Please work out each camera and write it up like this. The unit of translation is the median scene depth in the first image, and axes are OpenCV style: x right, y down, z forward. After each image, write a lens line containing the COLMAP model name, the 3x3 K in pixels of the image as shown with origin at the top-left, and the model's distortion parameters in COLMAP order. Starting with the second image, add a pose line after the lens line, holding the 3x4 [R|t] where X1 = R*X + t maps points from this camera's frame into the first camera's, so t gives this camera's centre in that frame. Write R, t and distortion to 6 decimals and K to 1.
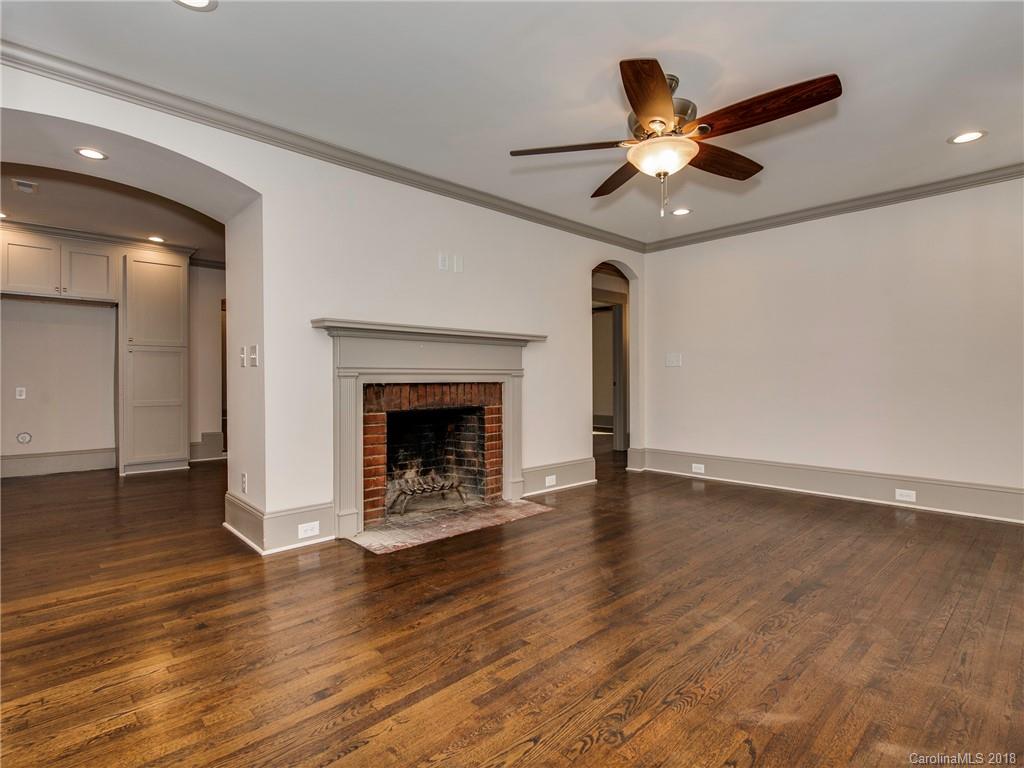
lens RADIAL K [[504.7, 0, 509.2], [0, 504.7, 380.0], [0, 0, 1]] dist [-0.000626, 0.000014]
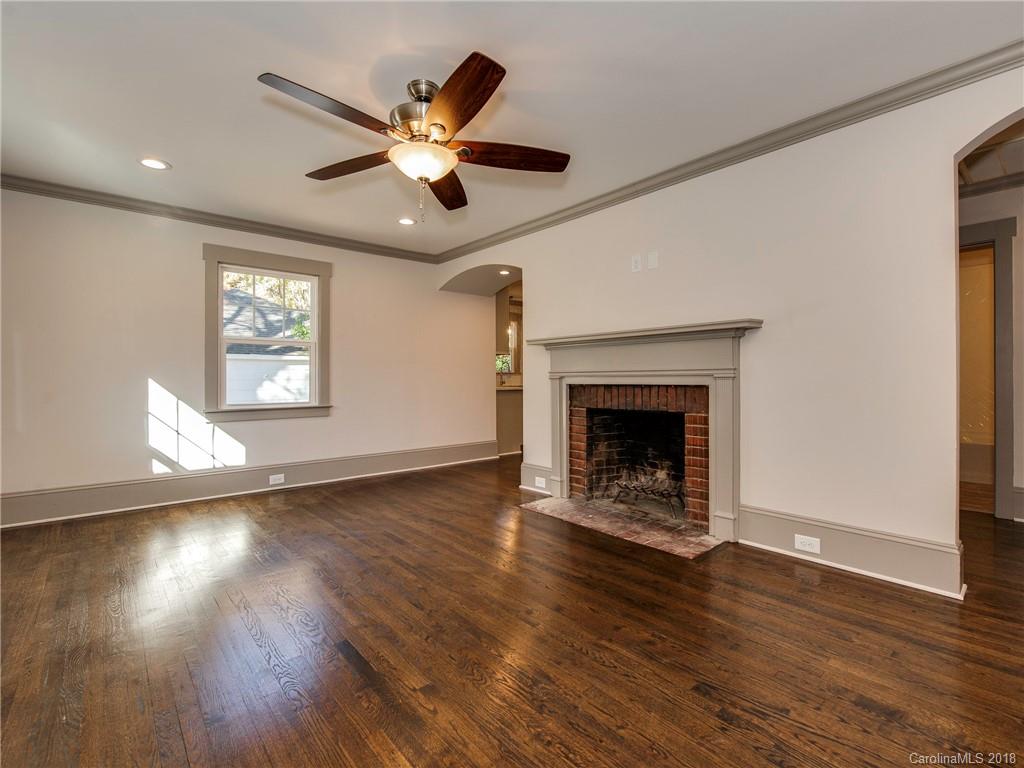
lens RADIAL K [[481.2, 0, 539.6], [0, 481.2, 384.4], [0, 0, 1]] dist [-0.001834, -0.000680]
pose [[0.003241, 0.012087, -0.999922, 0.841437], [-0.003102, 0.999922, 0.012077, -0.006367], [0.999990, 0.003062, 0.003278, 0.824488]]
